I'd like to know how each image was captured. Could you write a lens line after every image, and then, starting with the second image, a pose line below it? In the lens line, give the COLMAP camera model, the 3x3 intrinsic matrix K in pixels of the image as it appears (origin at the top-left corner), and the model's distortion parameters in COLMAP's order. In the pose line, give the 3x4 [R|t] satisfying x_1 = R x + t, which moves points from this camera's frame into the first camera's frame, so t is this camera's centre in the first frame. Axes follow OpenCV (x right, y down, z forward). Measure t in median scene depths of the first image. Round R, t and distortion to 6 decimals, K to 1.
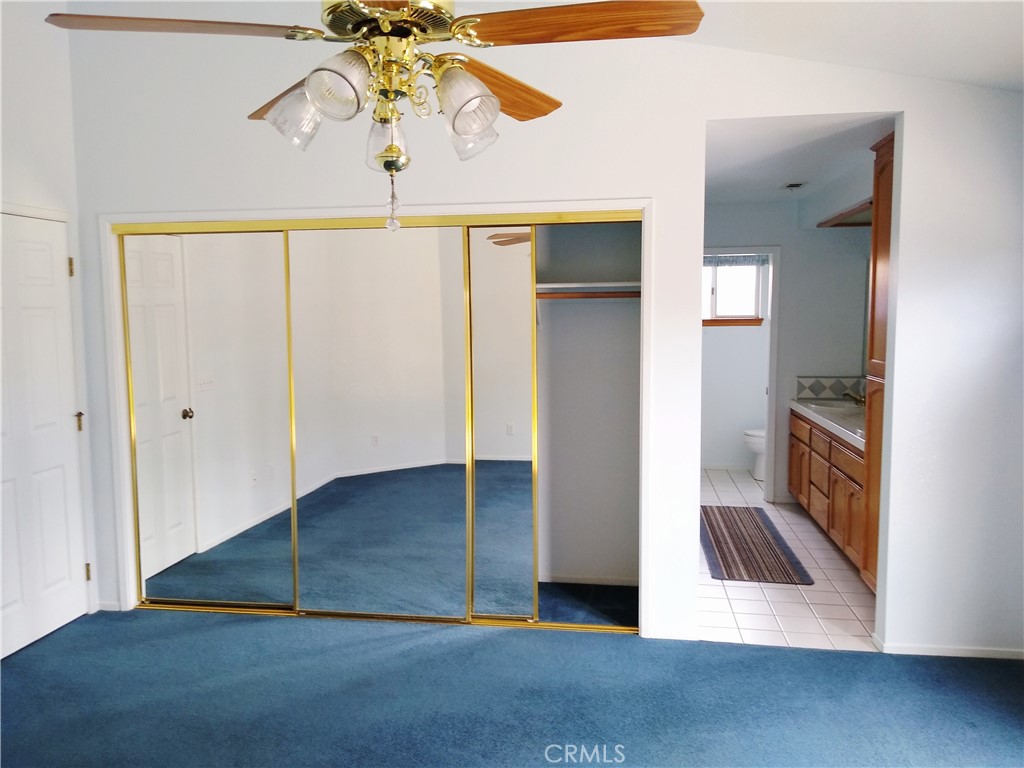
lens RADIAL K [[745.2, 0, 512.0], [0, 745.2, 384.0], [0, 0, 1]] dist [-0.000621, -0.004156]
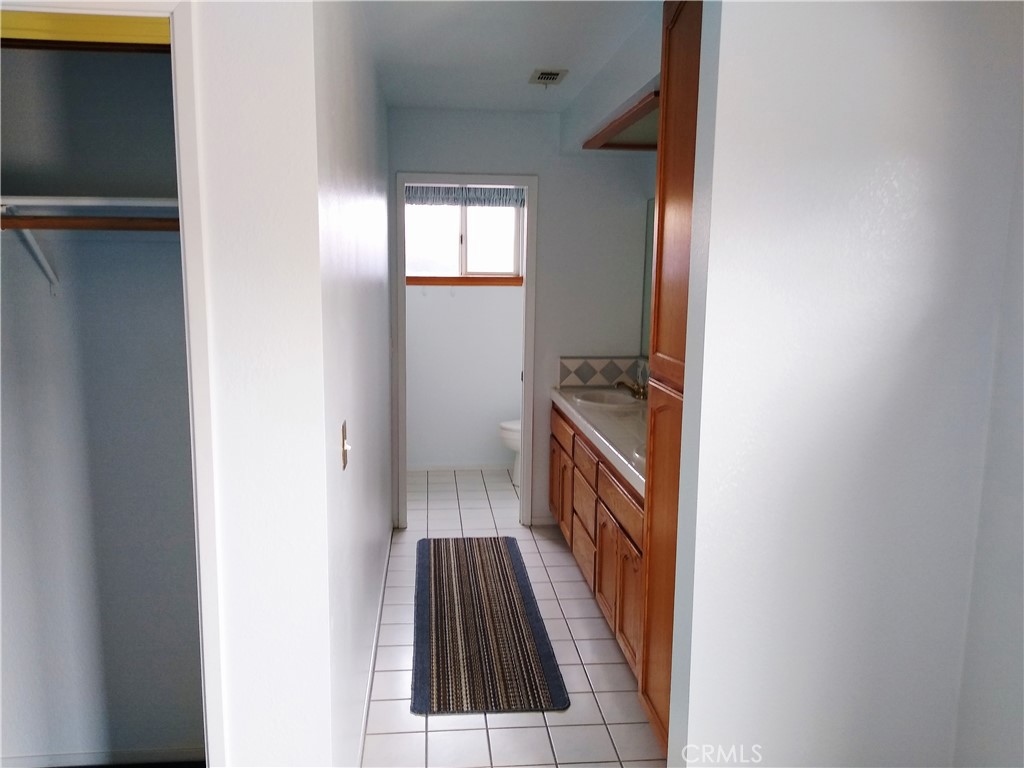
lens RADIAL K [[745.2, 0, 512.0], [0, 745.2, 384.0], [0, 0, 1]] dist [-0.000621, -0.004156]
pose [[0.963669, -0.022853, 0.266119, 0.150462], [0.006204, 0.997979, 0.063234, -0.032929], [-0.267027, -0.059285, 0.961864, 0.323551]]
